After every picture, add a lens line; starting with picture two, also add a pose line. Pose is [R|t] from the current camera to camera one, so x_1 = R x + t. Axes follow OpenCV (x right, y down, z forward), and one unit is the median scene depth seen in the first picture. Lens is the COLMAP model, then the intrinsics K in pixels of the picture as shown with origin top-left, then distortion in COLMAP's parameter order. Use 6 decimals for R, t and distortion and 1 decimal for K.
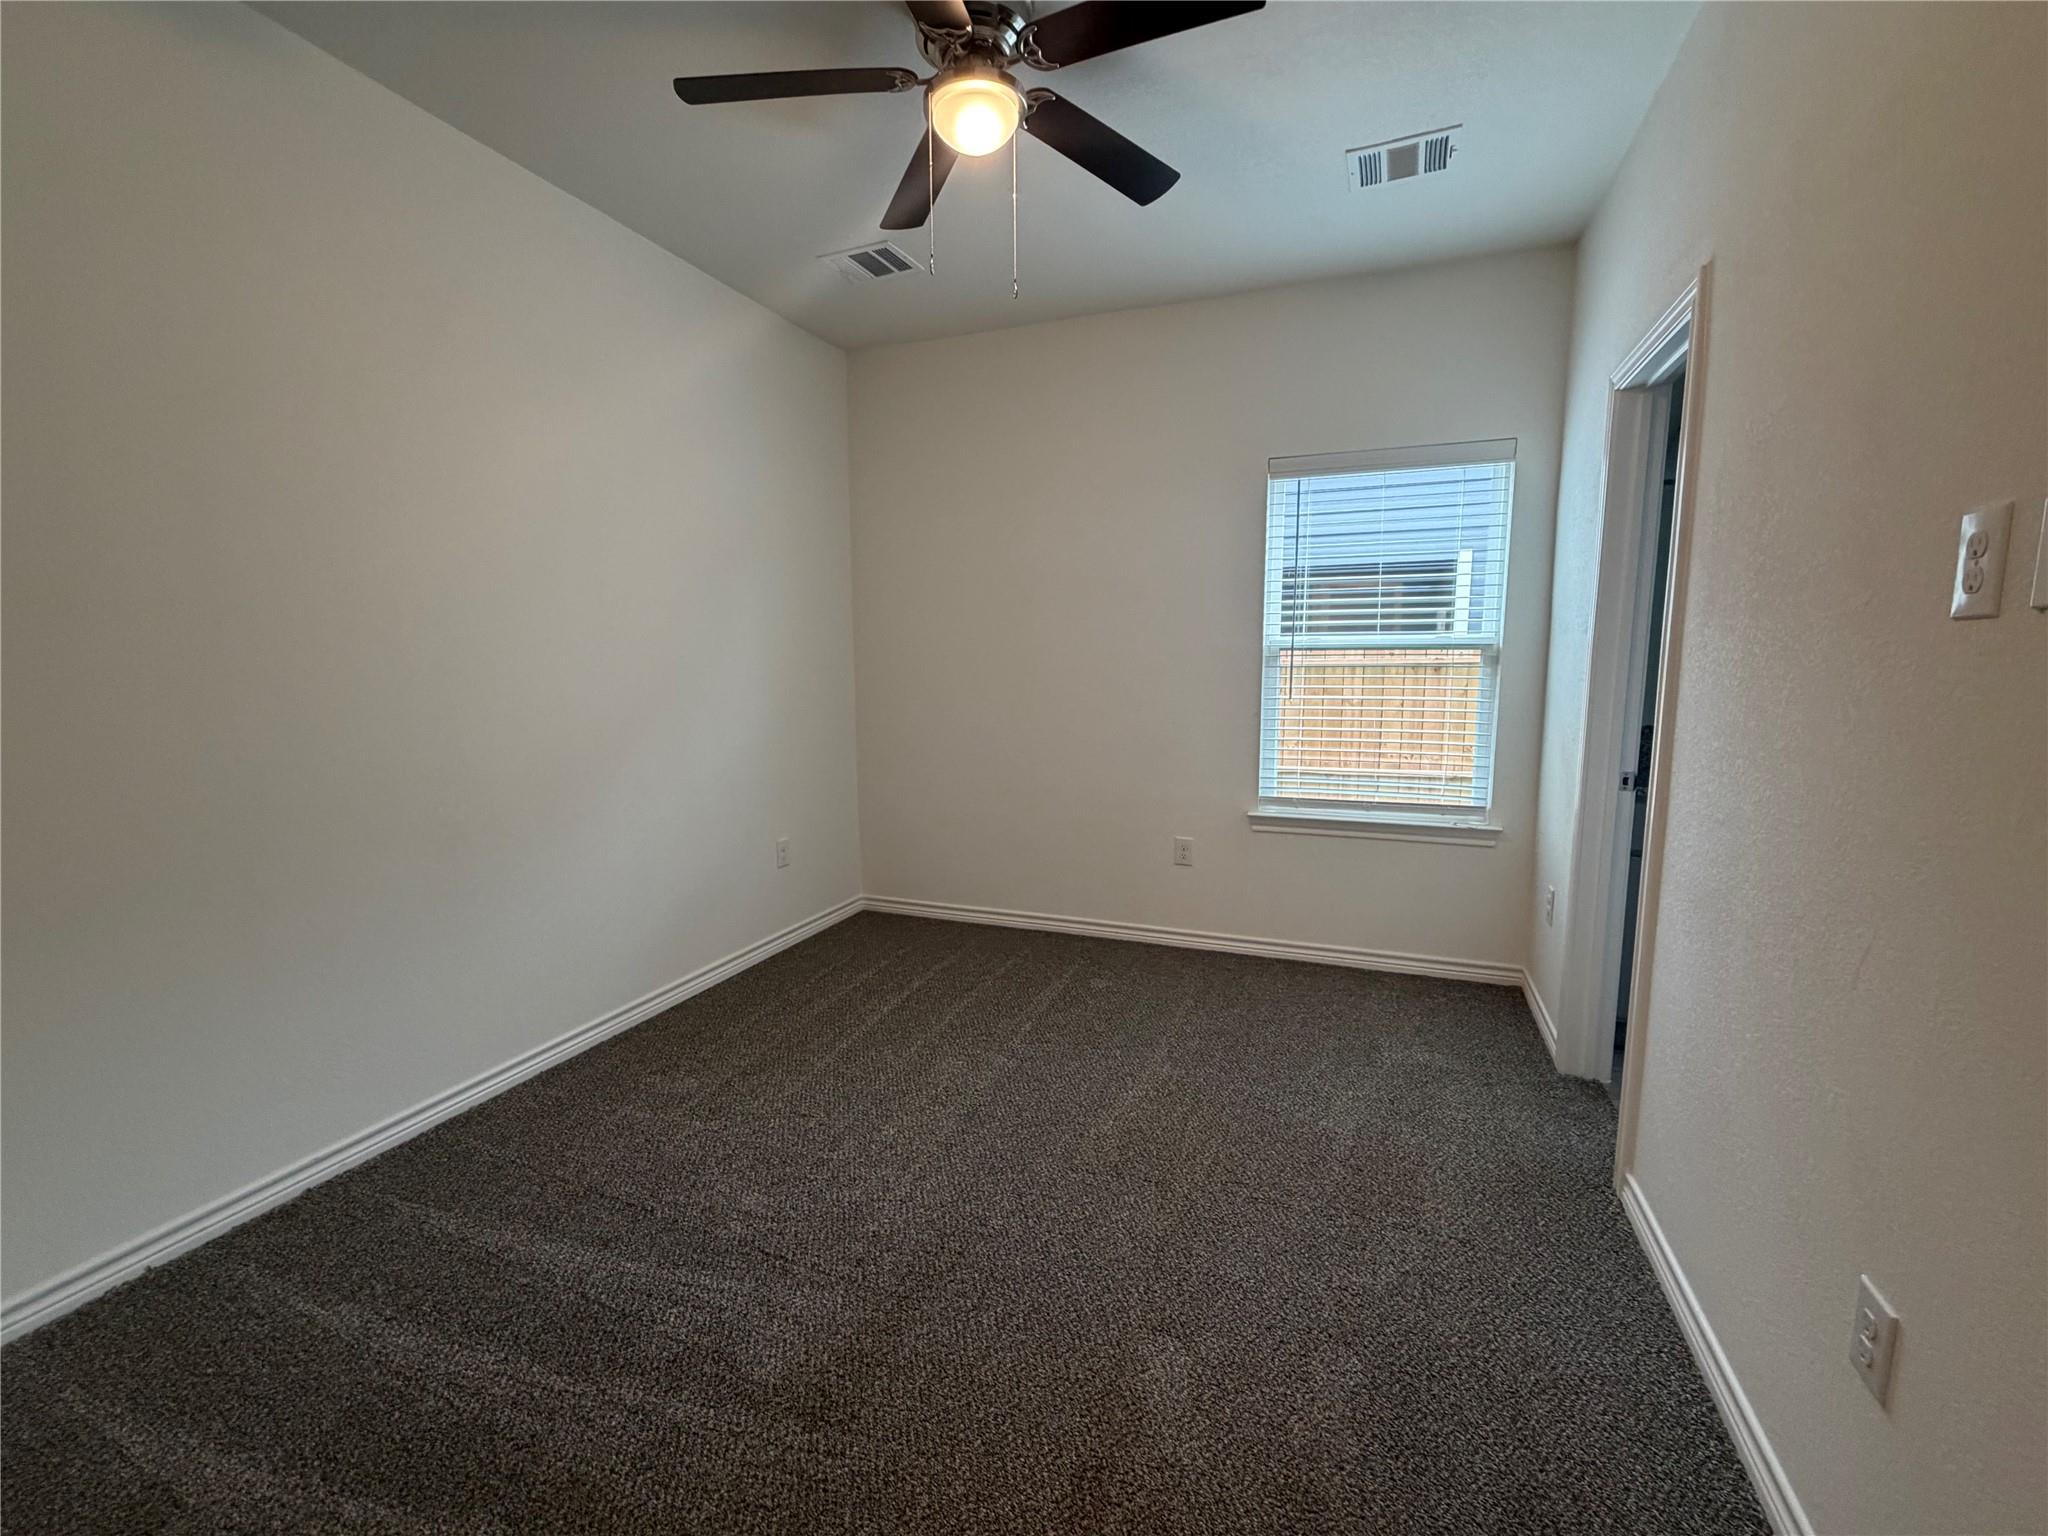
lens RADIAL K [[876.3, 0, 1021.6], [0, 876.3, 774.8], [0, 0, 1]] dist [0.000058, 0.000280]
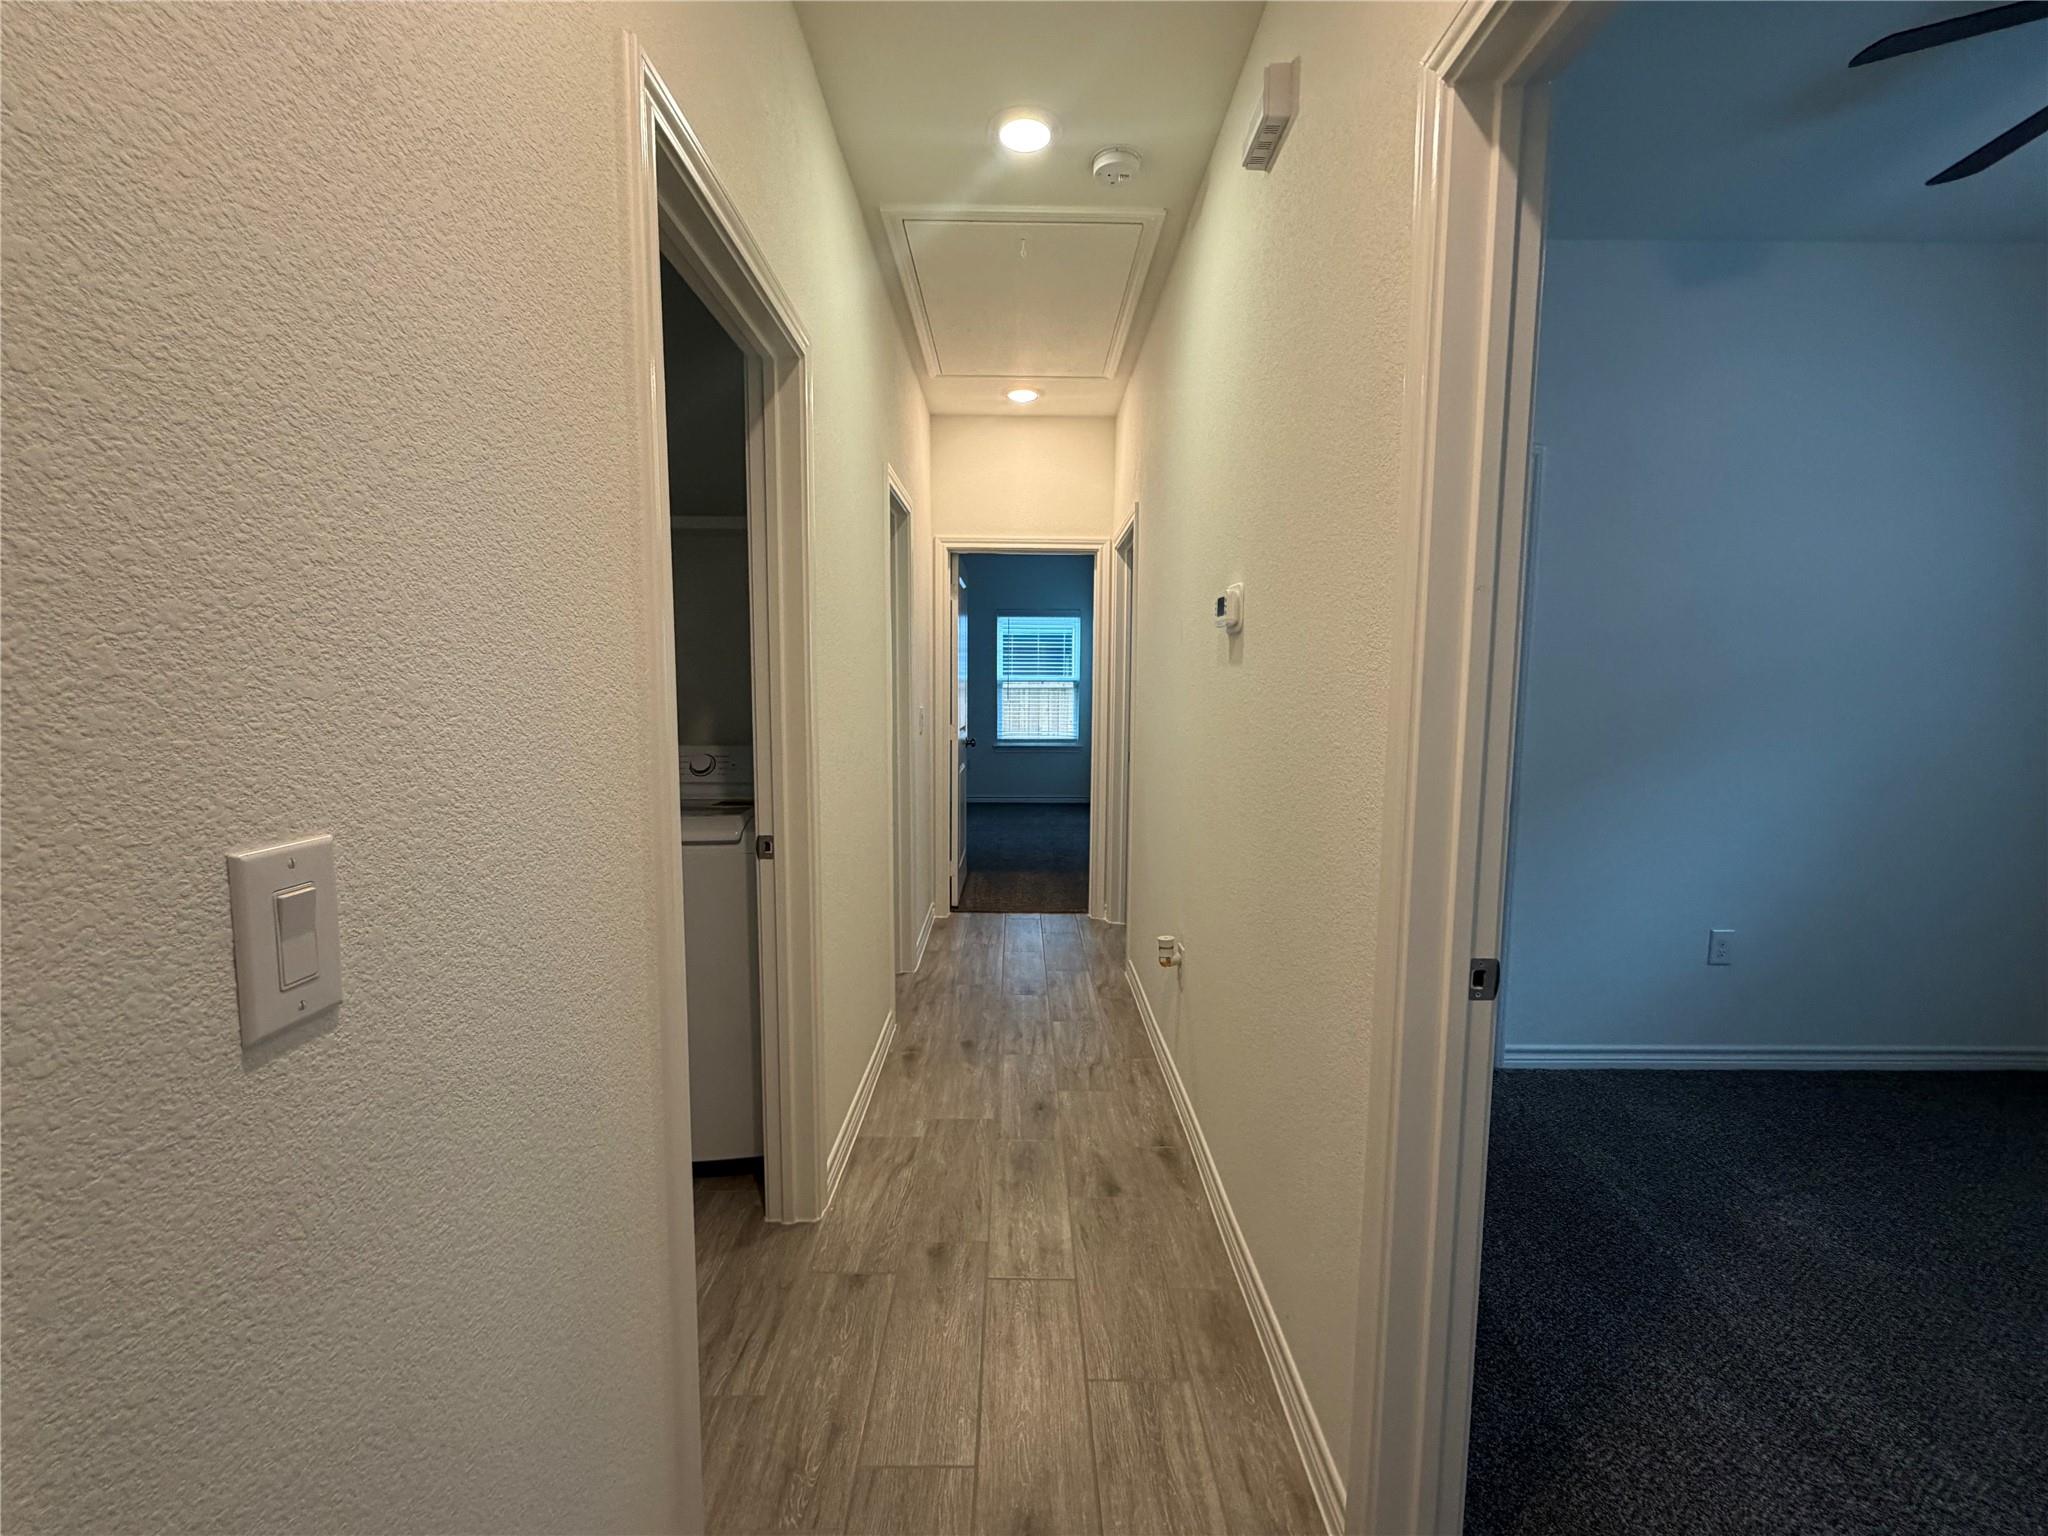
lens RADIAL K [[876.3, 0, 1021.6], [0, 876.3, 774.8], [0, 0, 1]] dist [0.000058, 0.000280]
pose [[0.930192, -0.027292, 0.366056, -0.590402], [0.037079, 0.999118, -0.019730, 0.179655], [-0.365195, 0.031925, 0.930383, -1.370267]]
